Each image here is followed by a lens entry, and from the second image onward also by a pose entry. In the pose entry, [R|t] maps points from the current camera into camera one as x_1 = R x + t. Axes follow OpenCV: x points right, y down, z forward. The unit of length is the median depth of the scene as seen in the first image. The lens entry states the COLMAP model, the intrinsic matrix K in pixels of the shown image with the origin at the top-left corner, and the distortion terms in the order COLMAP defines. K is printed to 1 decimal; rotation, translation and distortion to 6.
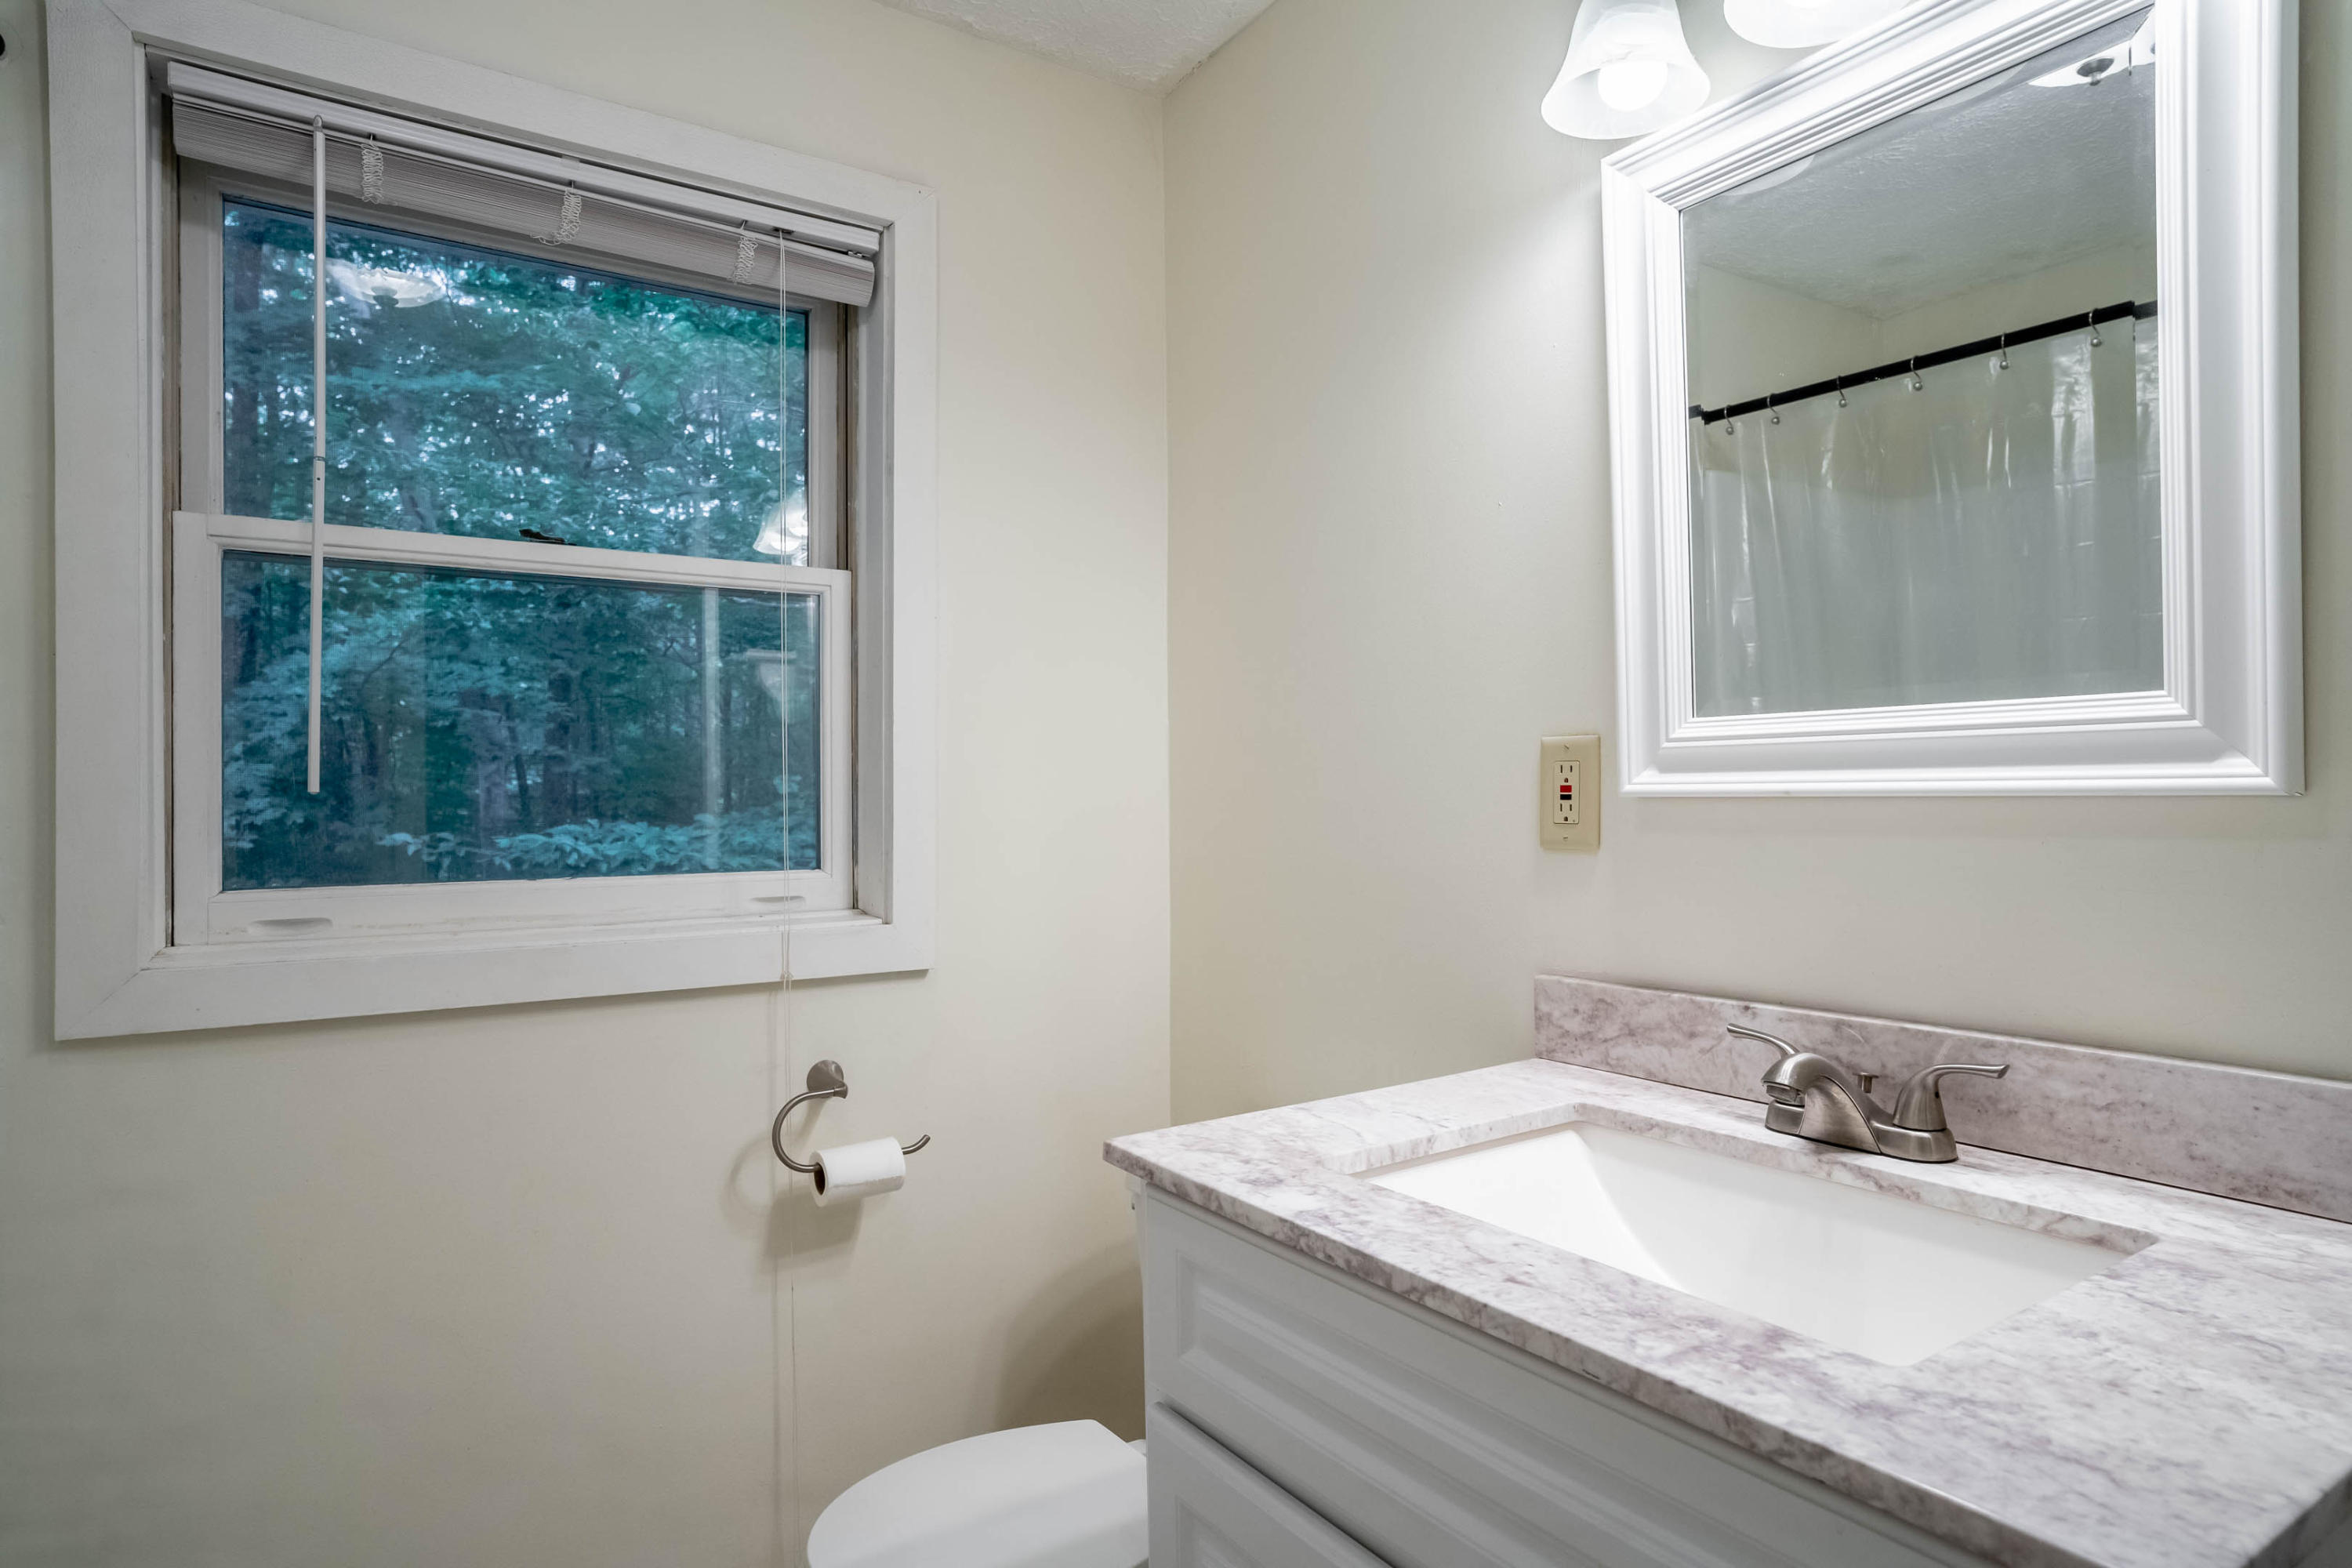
lens RADIAL K [[1372.8, 0, 1211.8], [0, 1372.8, 798.9], [0, 0, 1]] dist [-0.062984, 0.051951]
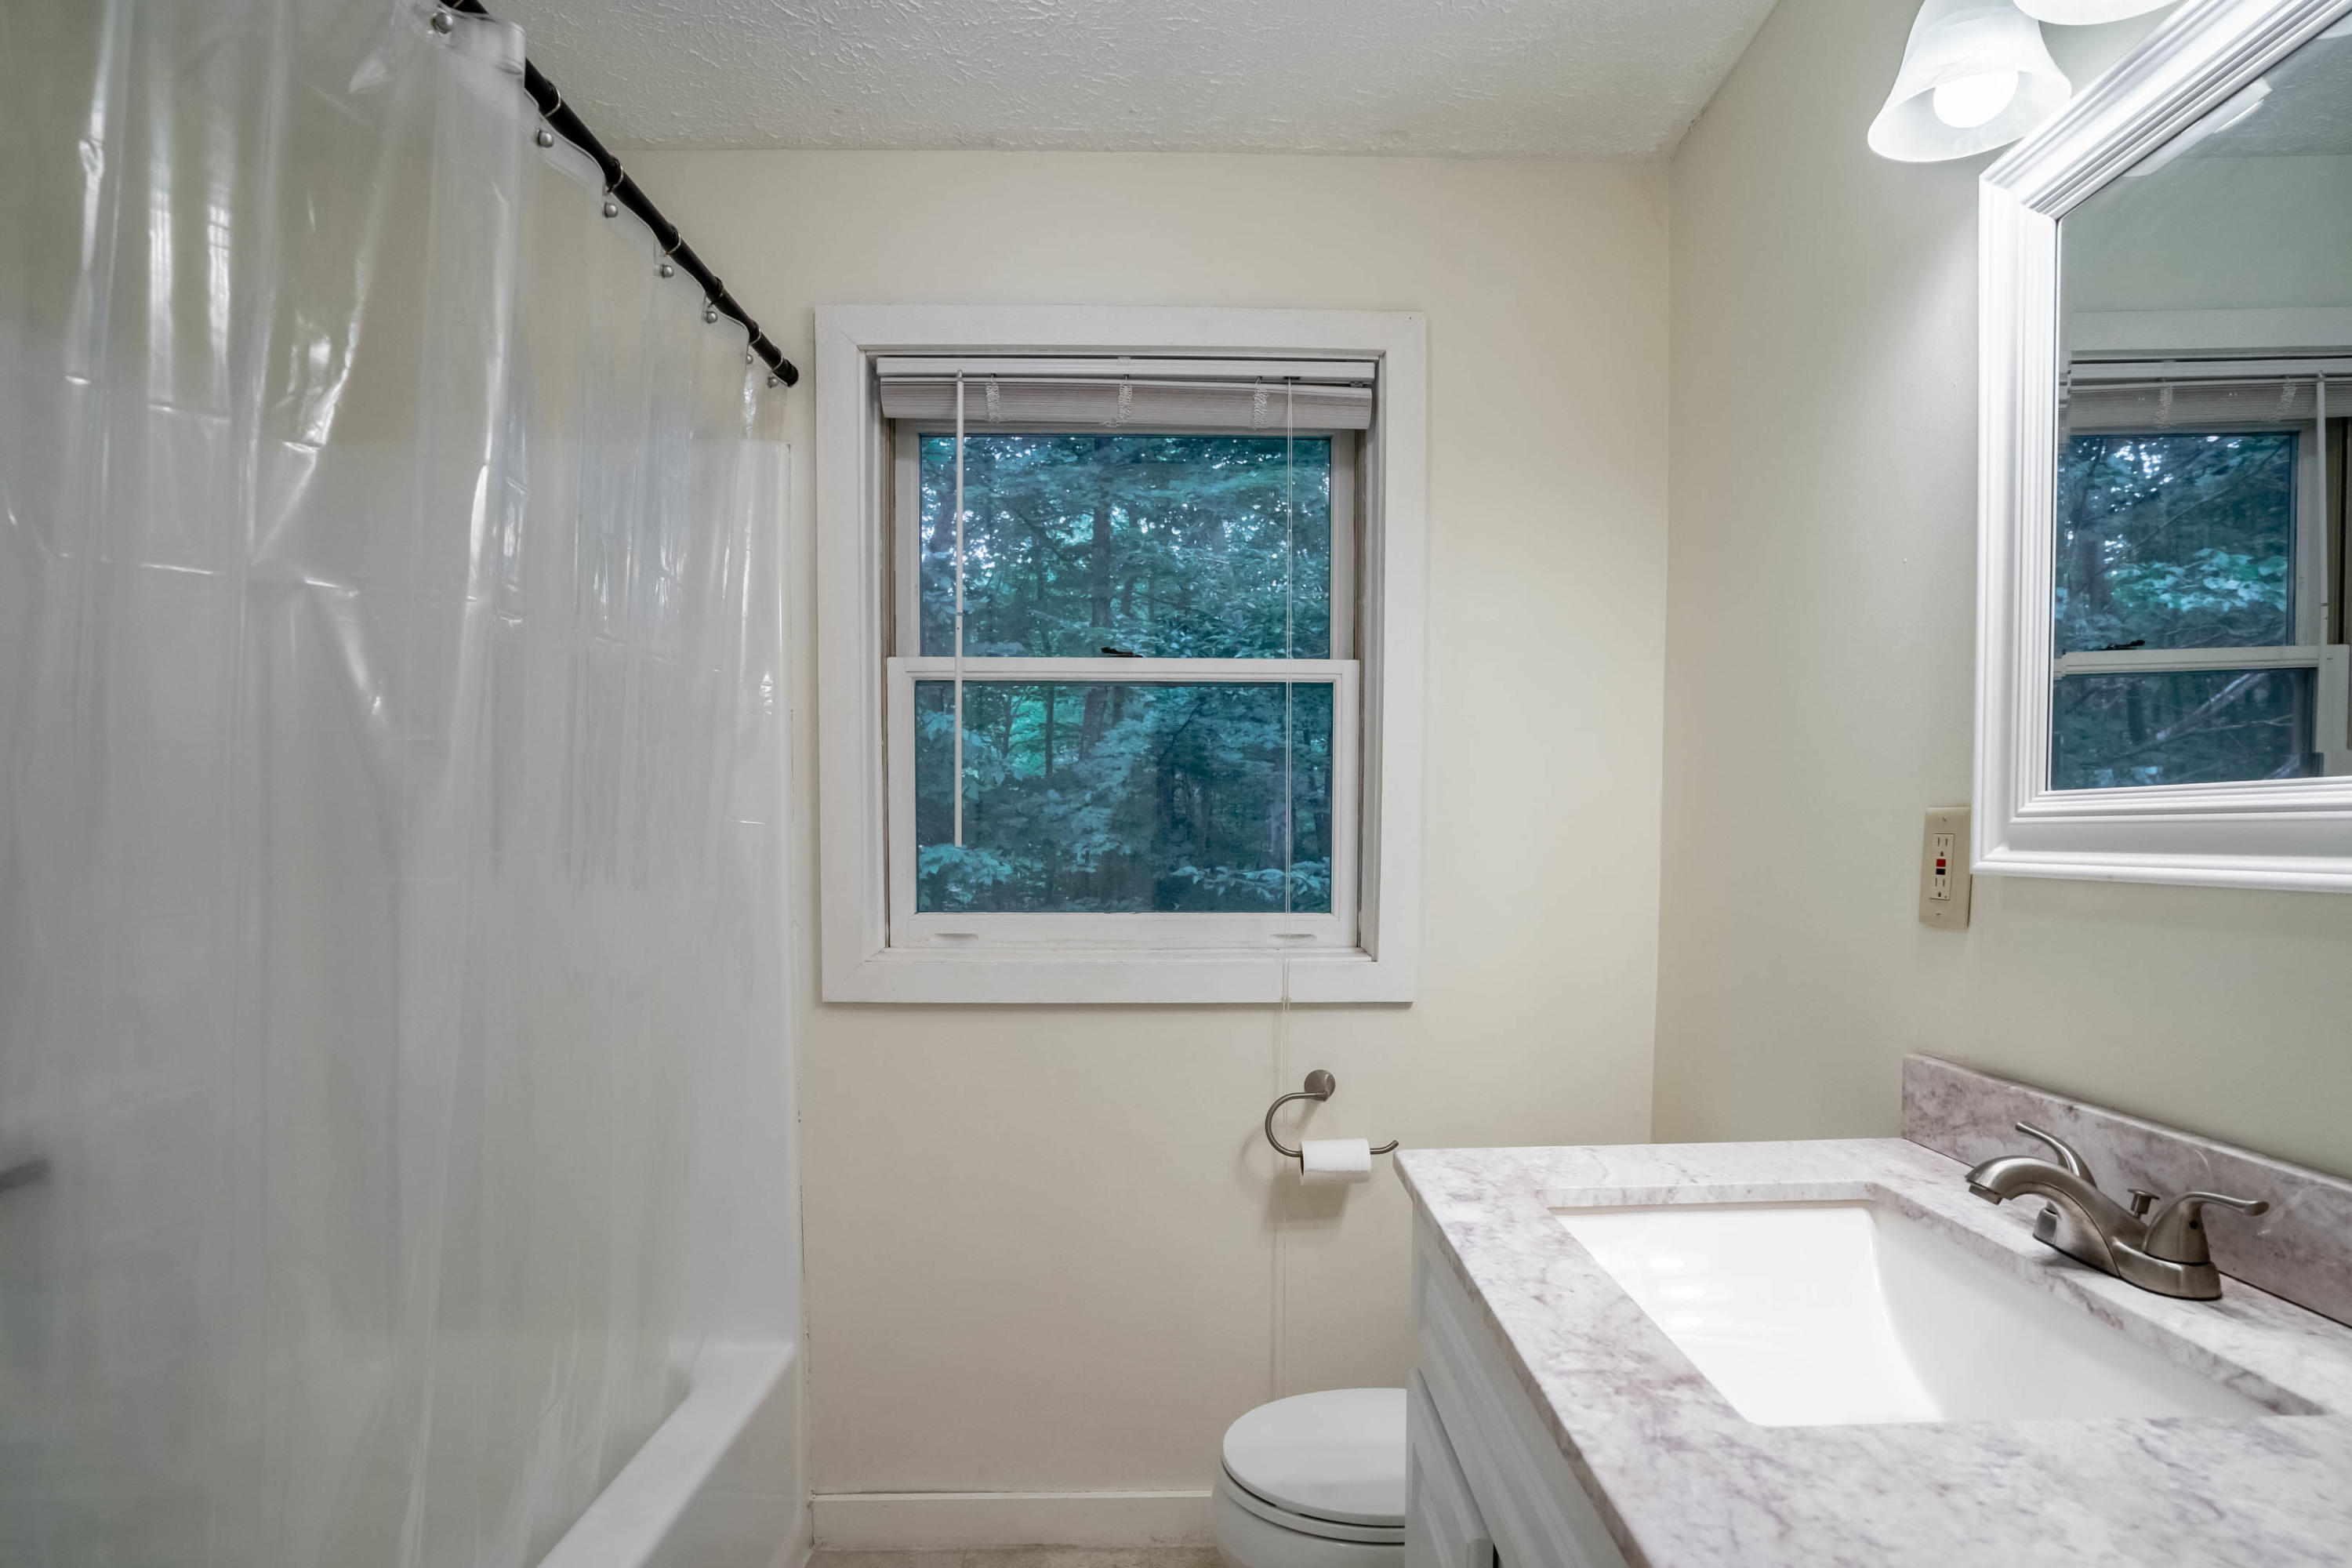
lens RADIAL K [[1314.1, 0, 1179.4], [0, 1314.1, 933.8], [0, 0, 1]] dist [-0.074418, 0.059033]
pose [[0.834113, 0.050298, -0.549296, 0.317686], [-0.009333, 0.996978, 0.077119, -0.022783], [0.551515, -0.059199, 0.832062, -0.044893]]
